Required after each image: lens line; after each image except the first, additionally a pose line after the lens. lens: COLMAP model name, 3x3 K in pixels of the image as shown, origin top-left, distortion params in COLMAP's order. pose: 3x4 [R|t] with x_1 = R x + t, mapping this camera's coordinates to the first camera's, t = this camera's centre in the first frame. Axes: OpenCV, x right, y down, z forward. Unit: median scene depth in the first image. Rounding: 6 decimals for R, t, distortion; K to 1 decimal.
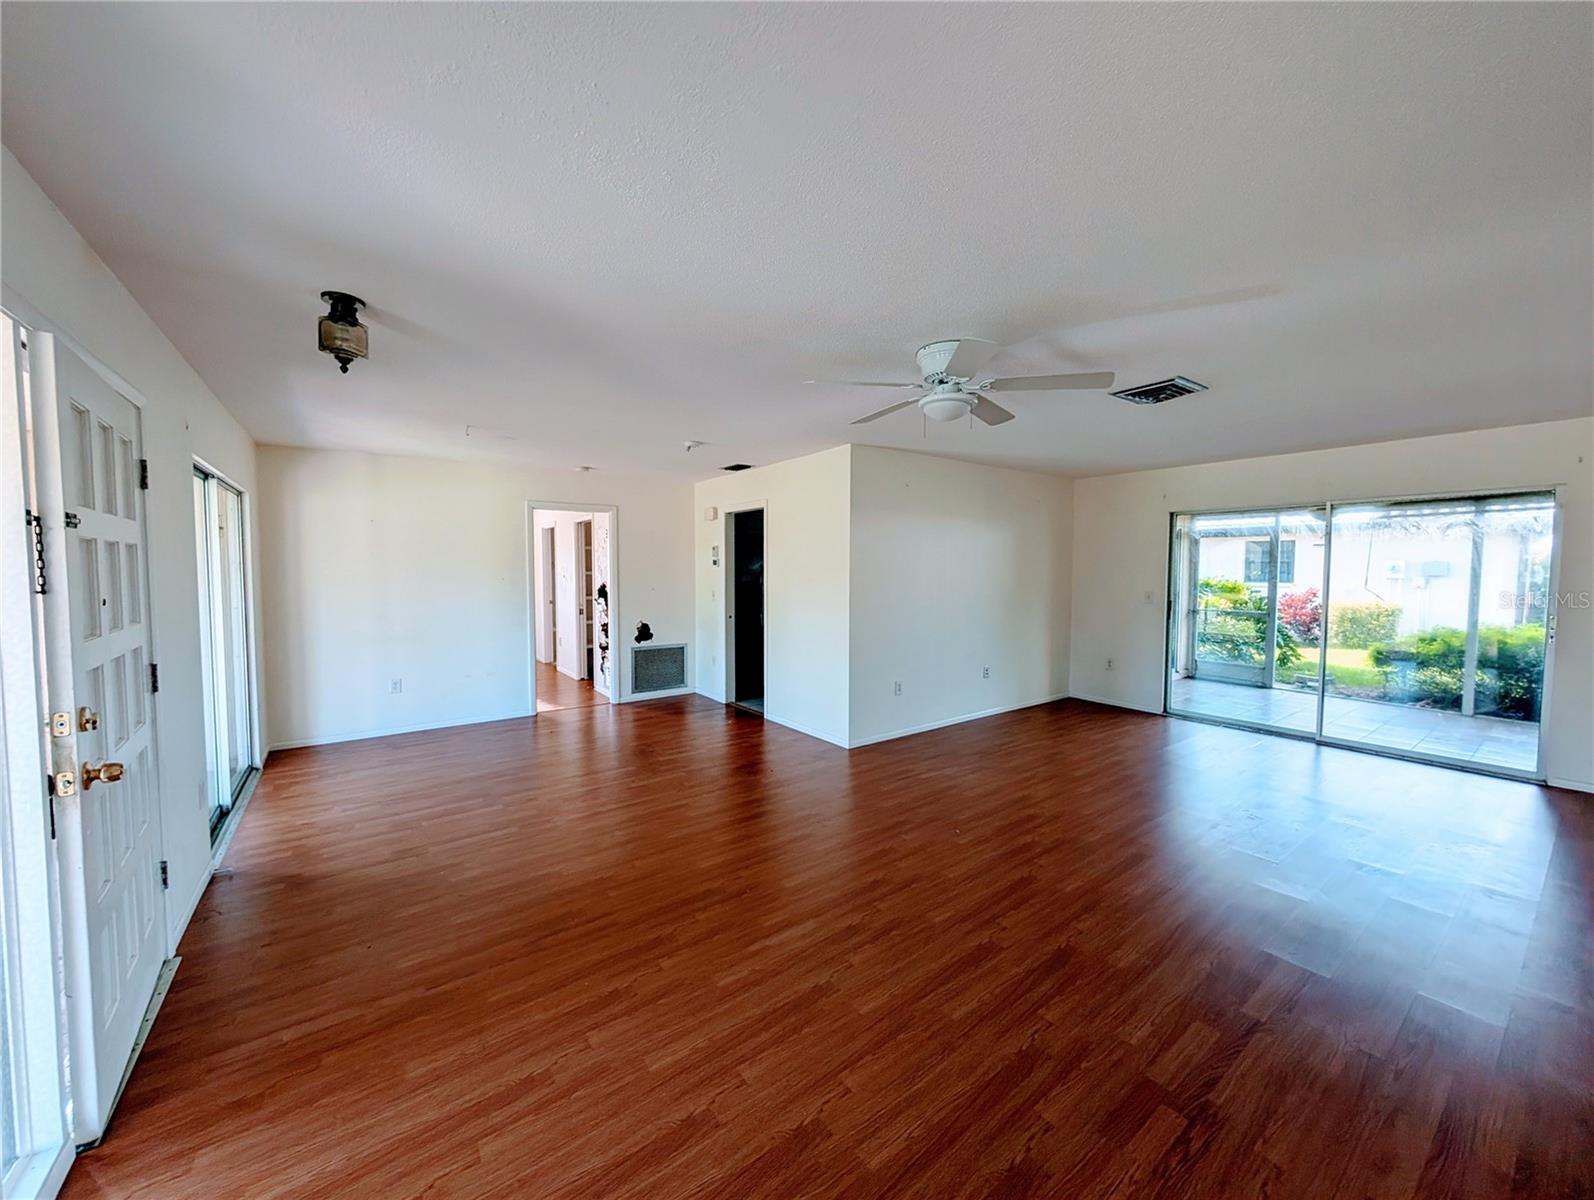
lens RADIAL K [[604.3, 0, 802.3], [0, 604.3, 598.3], [0, 0, 1]] dist [0.000864, -0.000055]
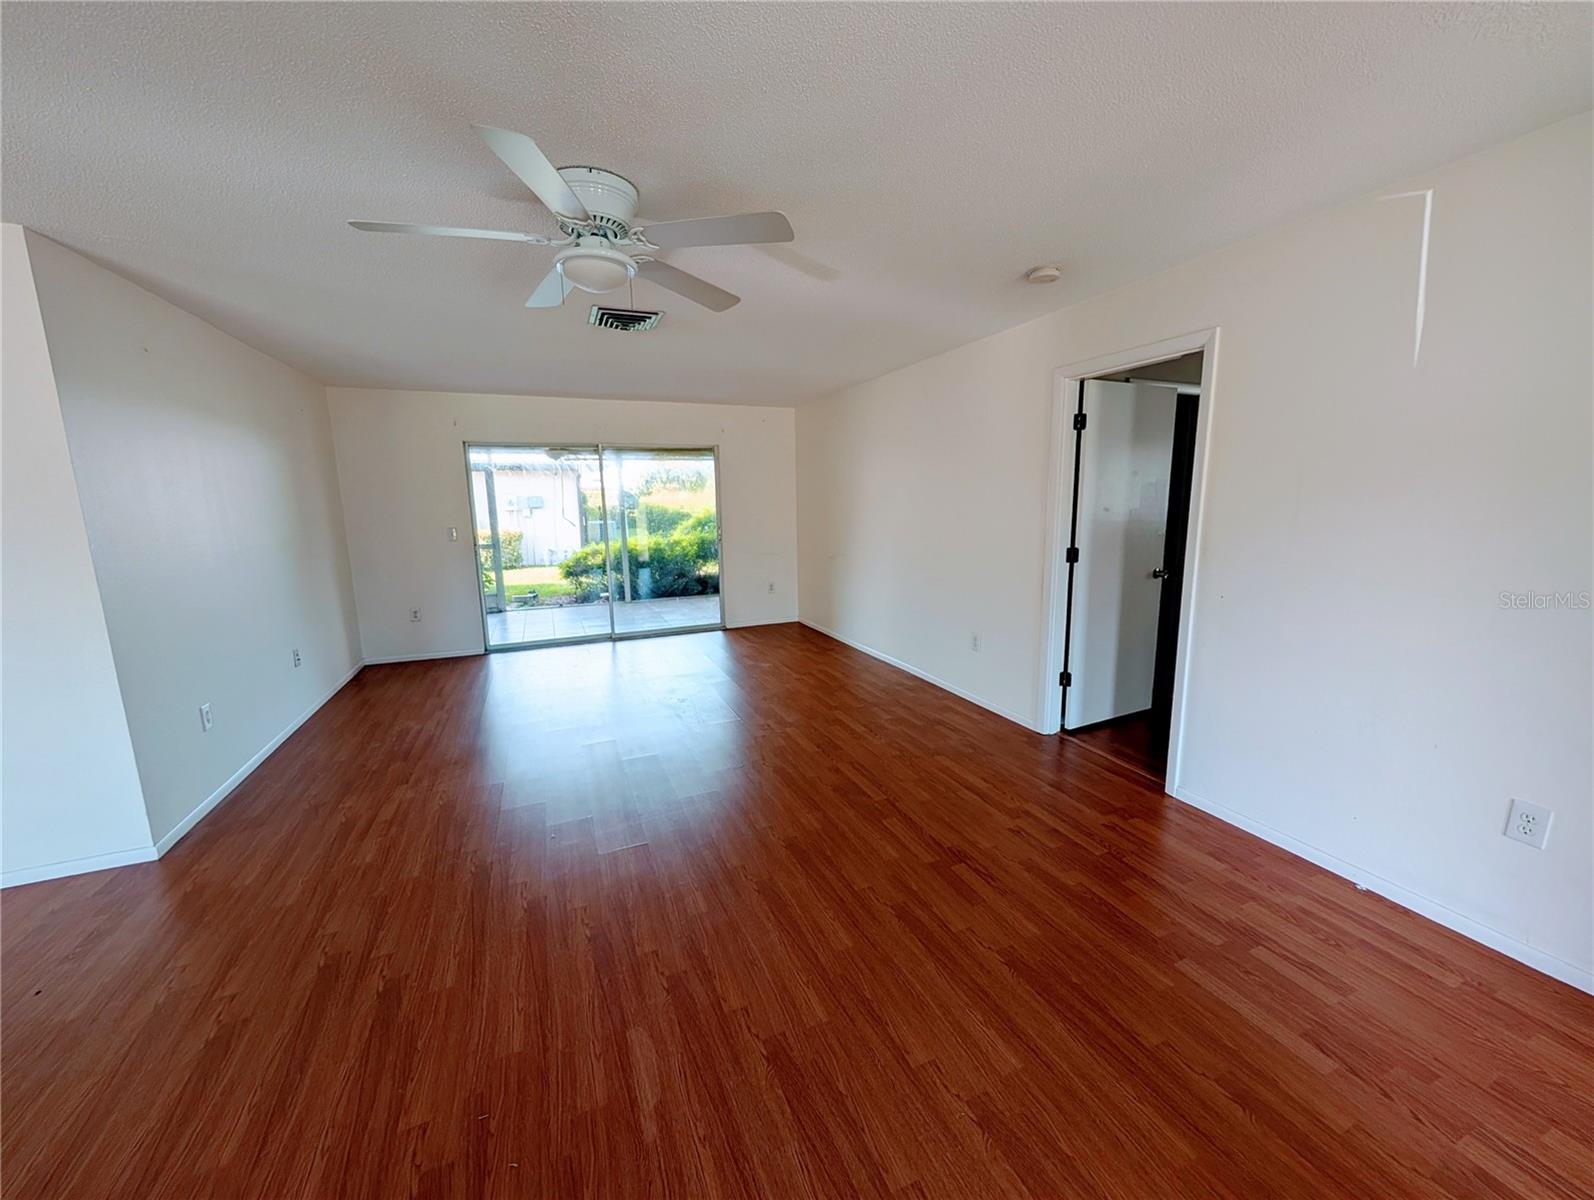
lens RADIAL K [[595.1, 0, 797.3], [0, 595.1, 612.8], [0, 0, 1]] dist [0.000306, 0.000040]
pose [[0.234700, -0.191022, 0.953114, -0.260948], [0.068408, 0.981316, 0.179829, -0.016471], [-0.969658, 0.022995, 0.243382, 0.351178]]
